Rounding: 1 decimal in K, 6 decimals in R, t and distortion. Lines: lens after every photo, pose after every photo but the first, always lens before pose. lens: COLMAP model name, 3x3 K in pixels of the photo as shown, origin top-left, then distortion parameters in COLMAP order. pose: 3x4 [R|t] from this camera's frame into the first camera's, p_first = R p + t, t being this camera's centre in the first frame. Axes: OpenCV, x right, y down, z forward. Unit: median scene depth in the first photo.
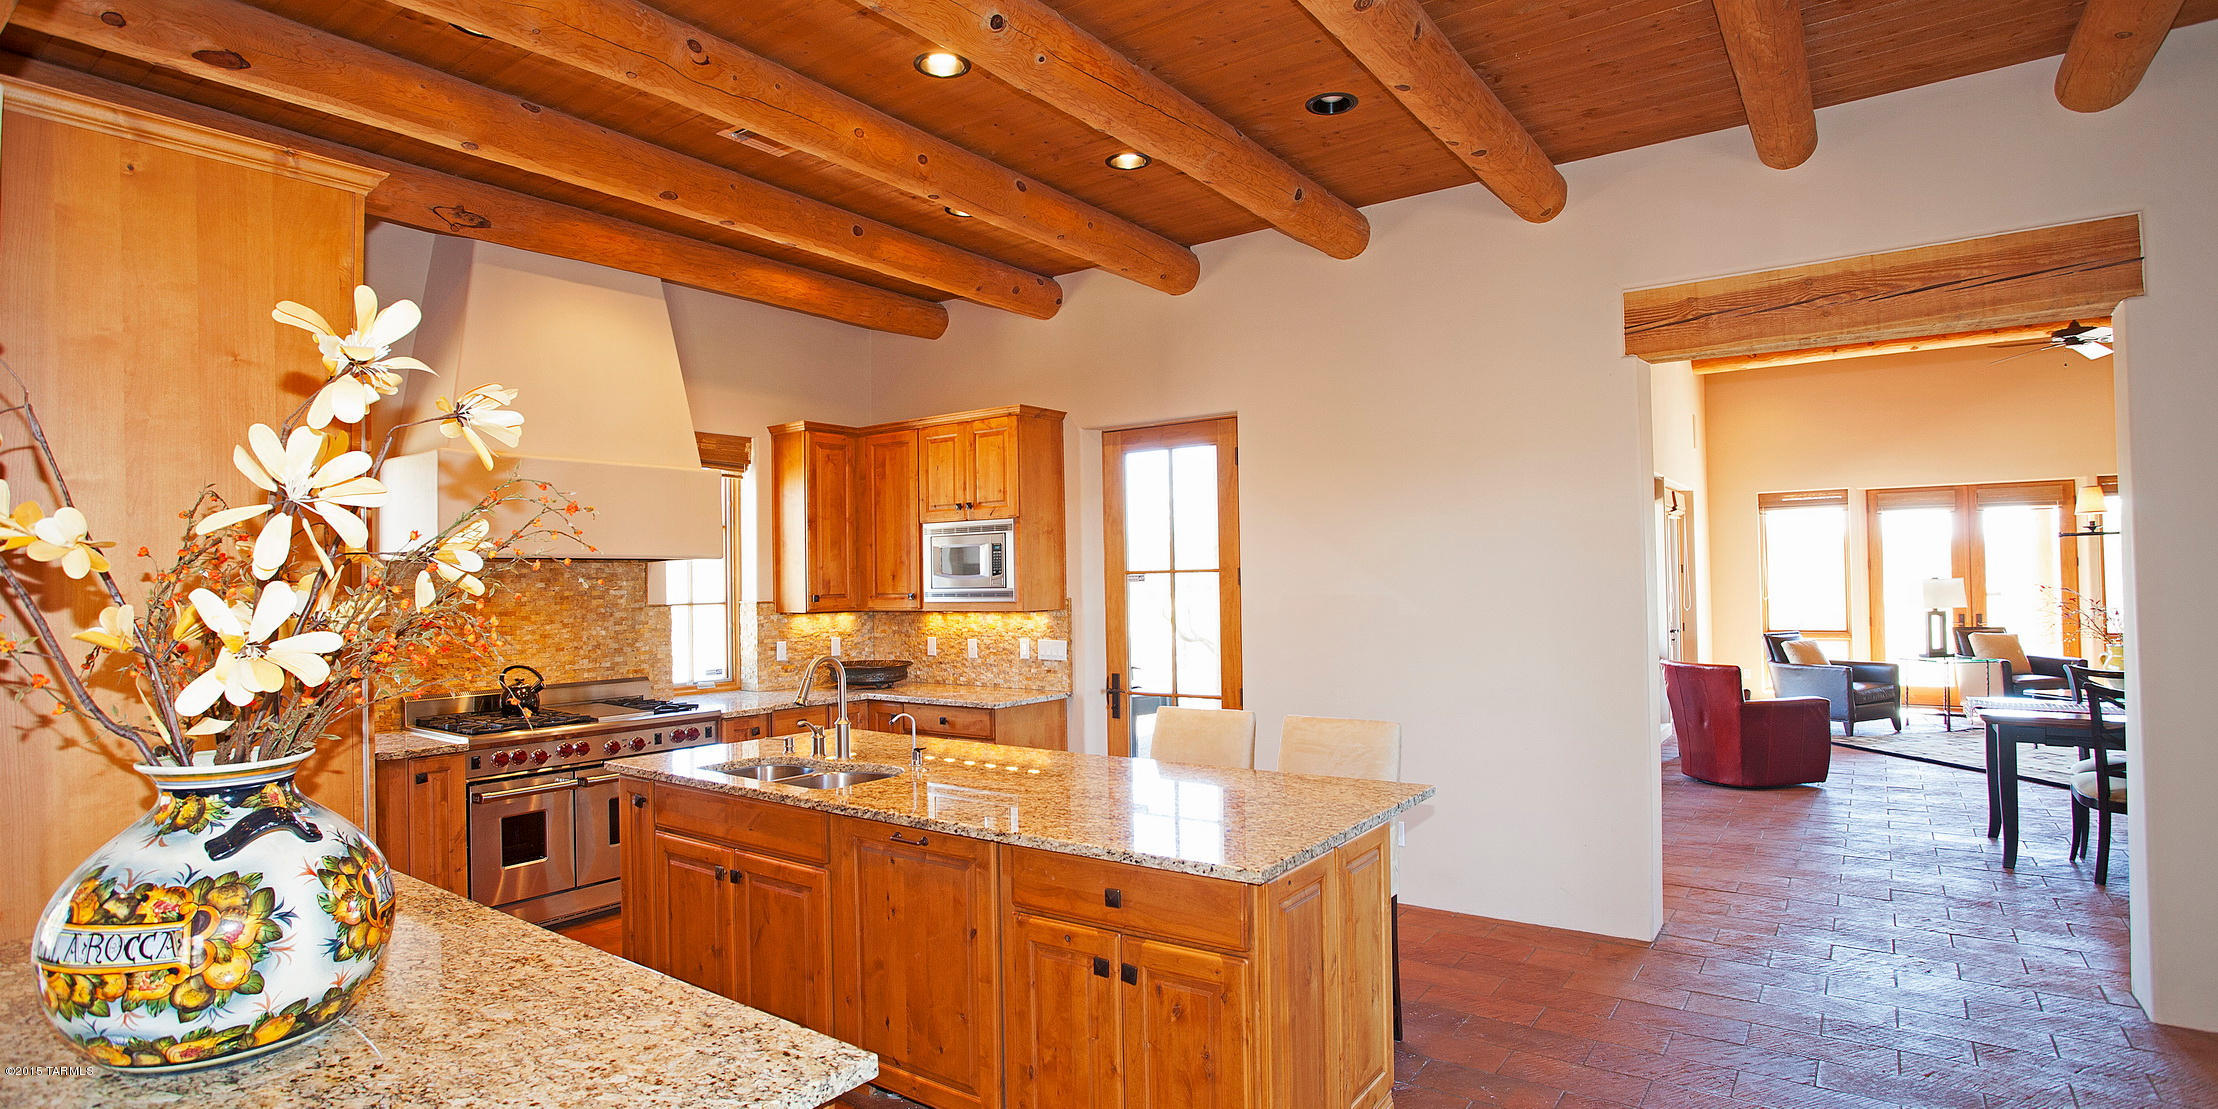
lens RADIAL K [[1086.7, 0, 1109.0], [0, 1086.7, 554.5], [0, 0, 1]] dist [-0.000631, -0.000100]
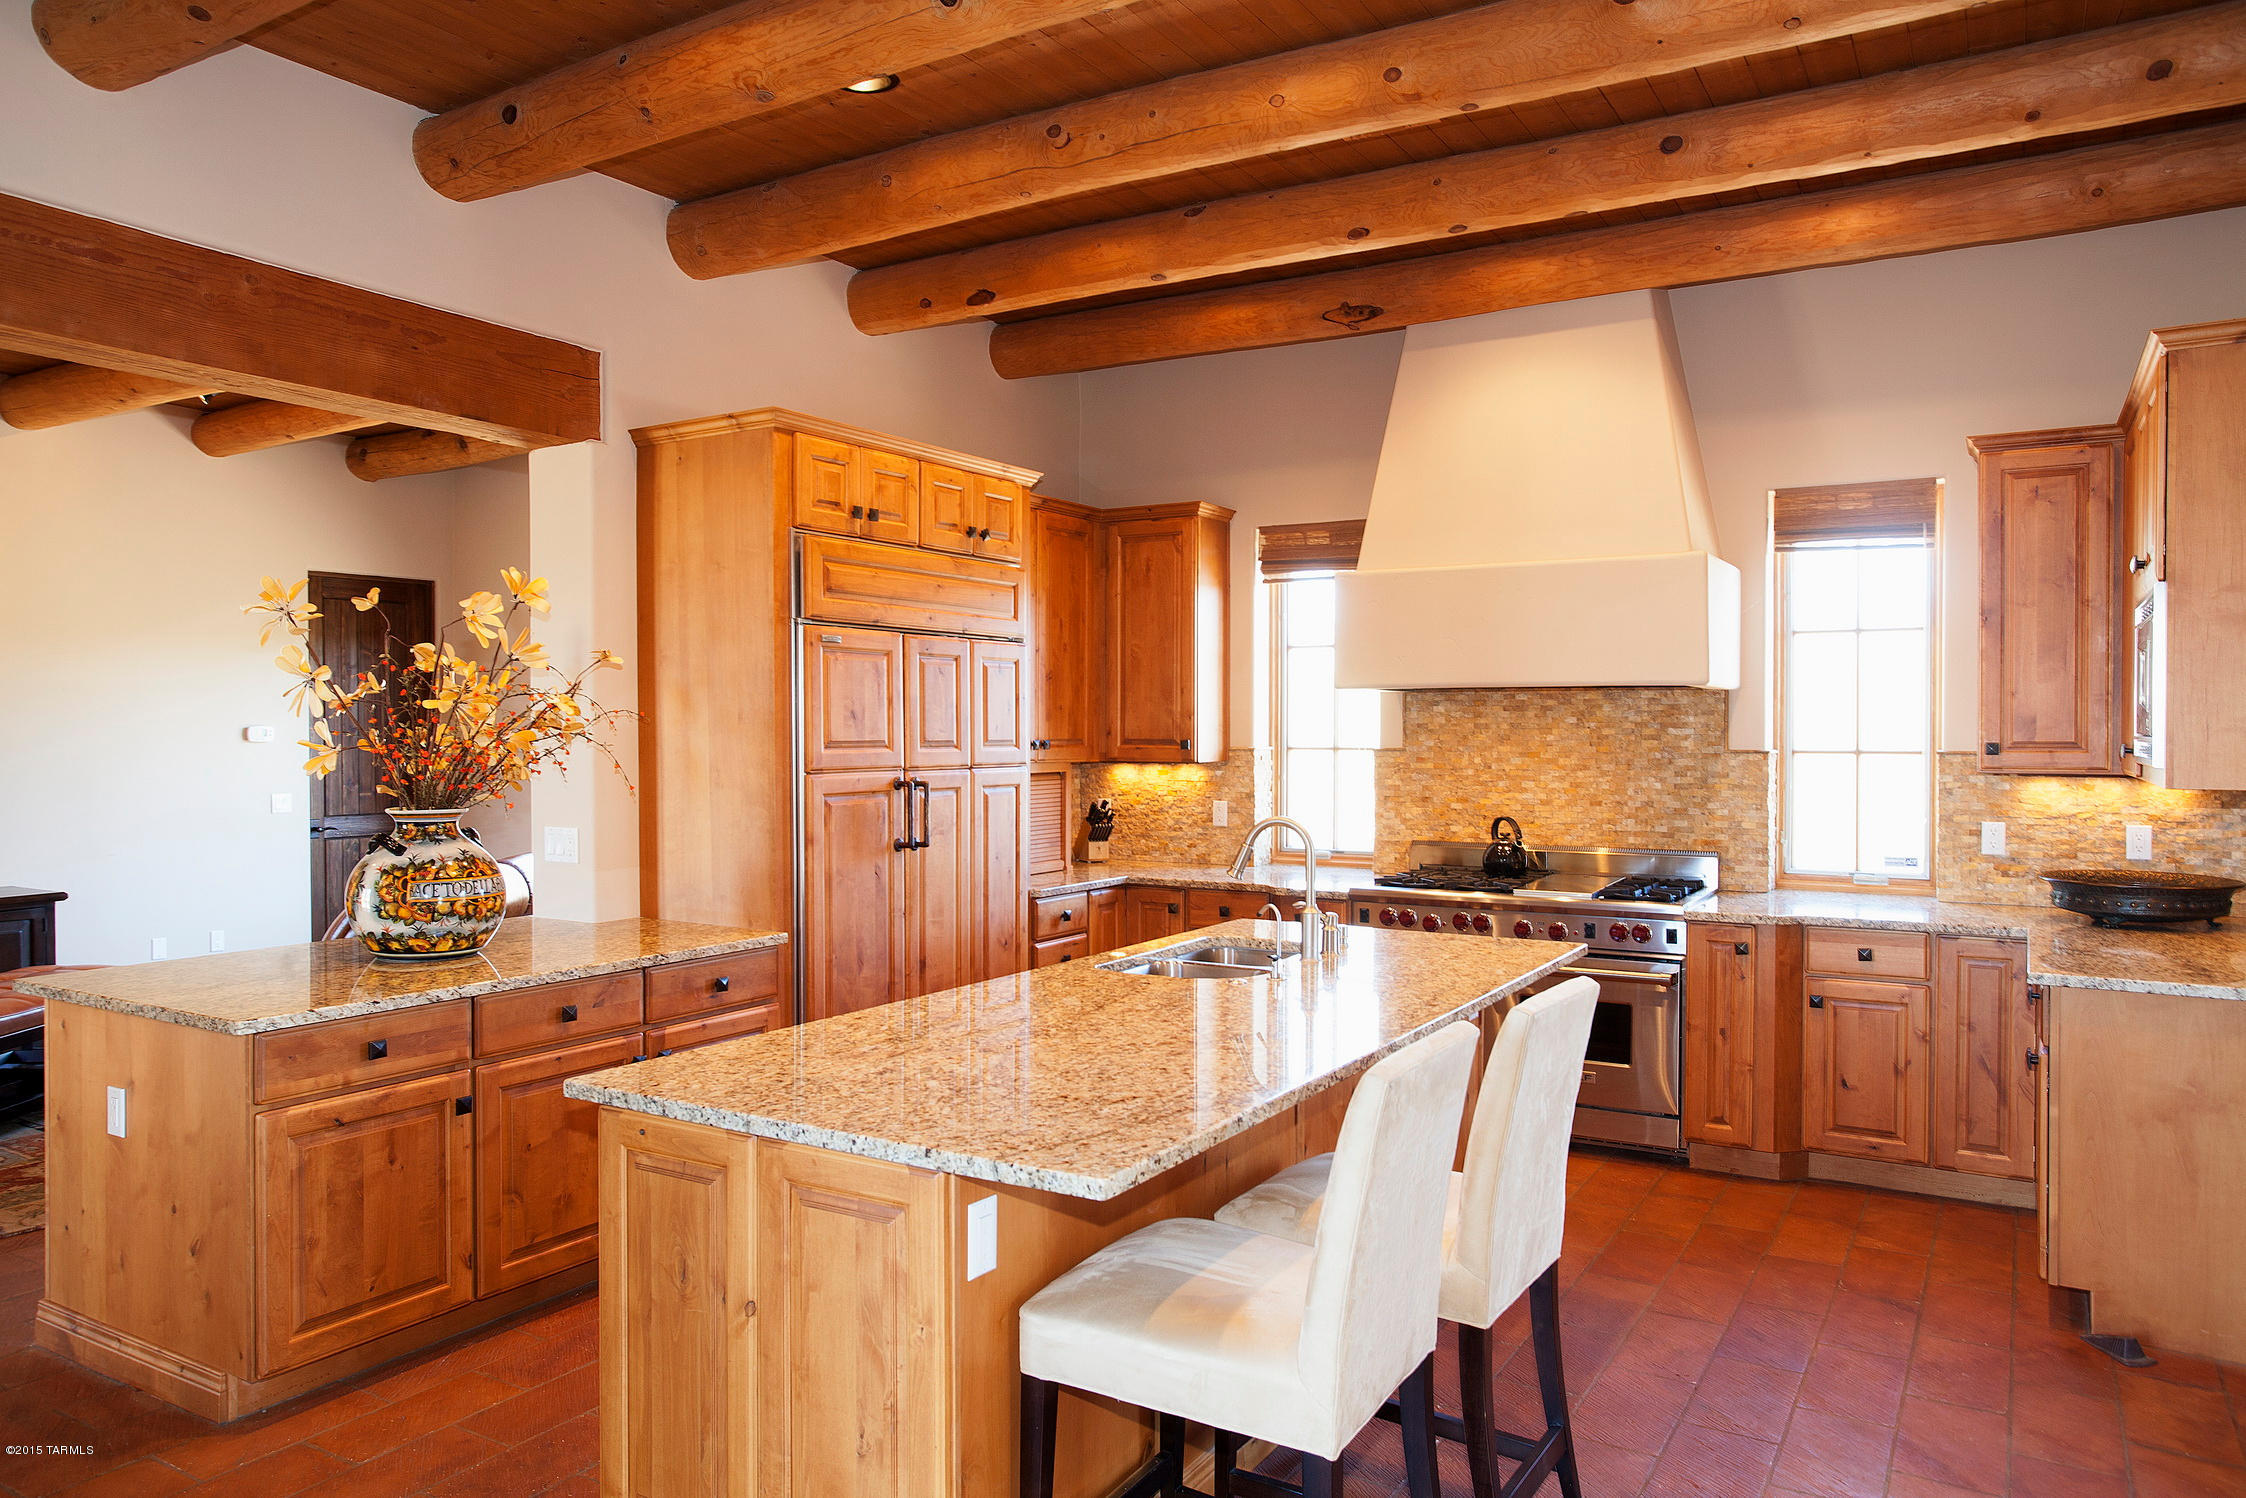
lens RADIAL K [[1536.1, 0, 1123.0], [0, 1536.1, 749.0], [0, 0, 1]] dist [-0.070908, 0.000129]
pose [[0.083031, 0.026739, -0.996188, 0.546894], [0.022655, 0.999331, 0.028712, 0.009310], [0.996289, -0.024953, 0.082370, 0.566964]]
